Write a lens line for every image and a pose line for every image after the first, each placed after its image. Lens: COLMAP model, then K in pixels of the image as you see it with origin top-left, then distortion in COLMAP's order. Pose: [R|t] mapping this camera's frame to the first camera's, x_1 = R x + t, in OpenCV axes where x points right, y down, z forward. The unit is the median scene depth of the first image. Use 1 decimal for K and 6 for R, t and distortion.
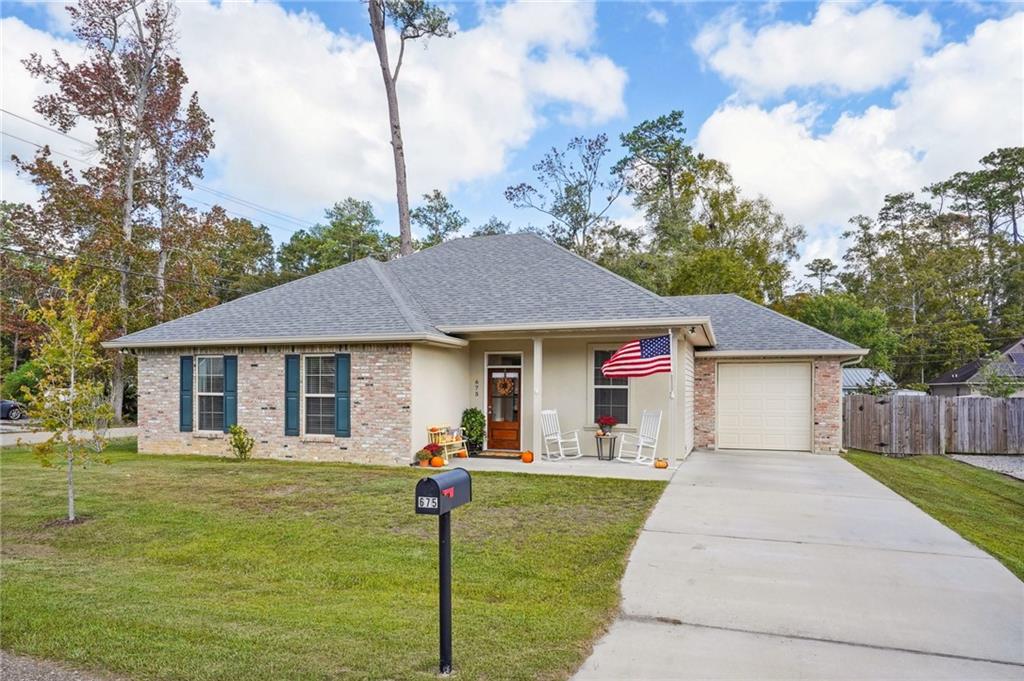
lens RADIAL K [[761.3, 0, 513.7], [0, 761.3, 338.4], [0, 0, 1]] dist [0.004601, -0.000947]
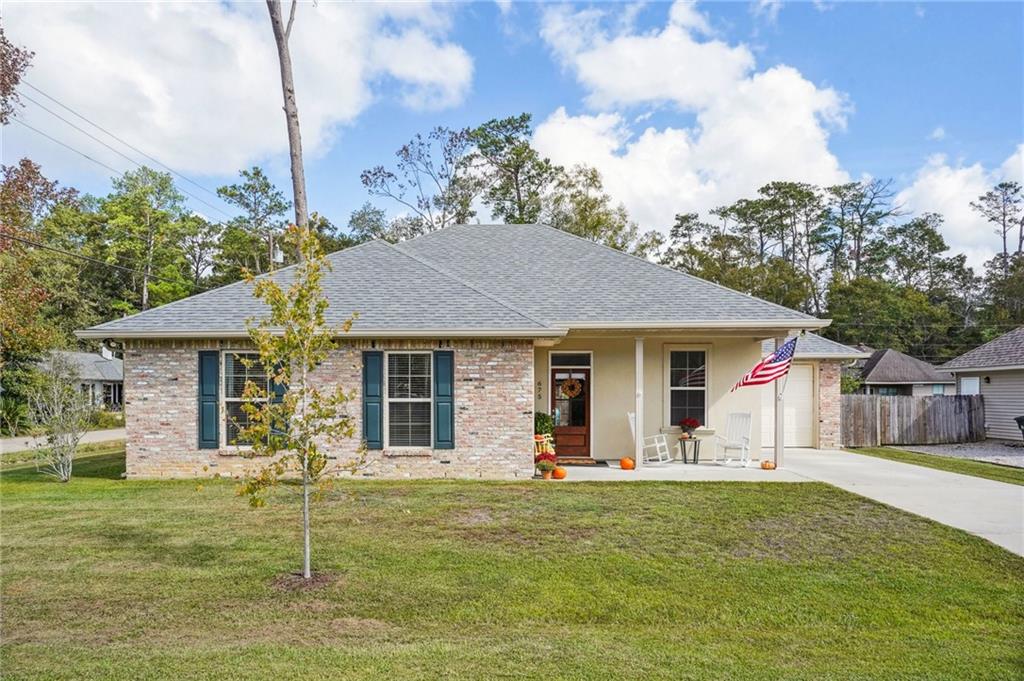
lens RADIAL K [[761.3, 0, 511.8], [0, 761.3, 347.6], [0, 0, 1]] dist [0.004601, -0.000947]
pose [[0.929524, 0.015412, 0.368439, -0.421544], [-0.019950, 0.999765, 0.008513, 0.006877], [-0.368221, -0.015263, 0.929613, 0.164587]]
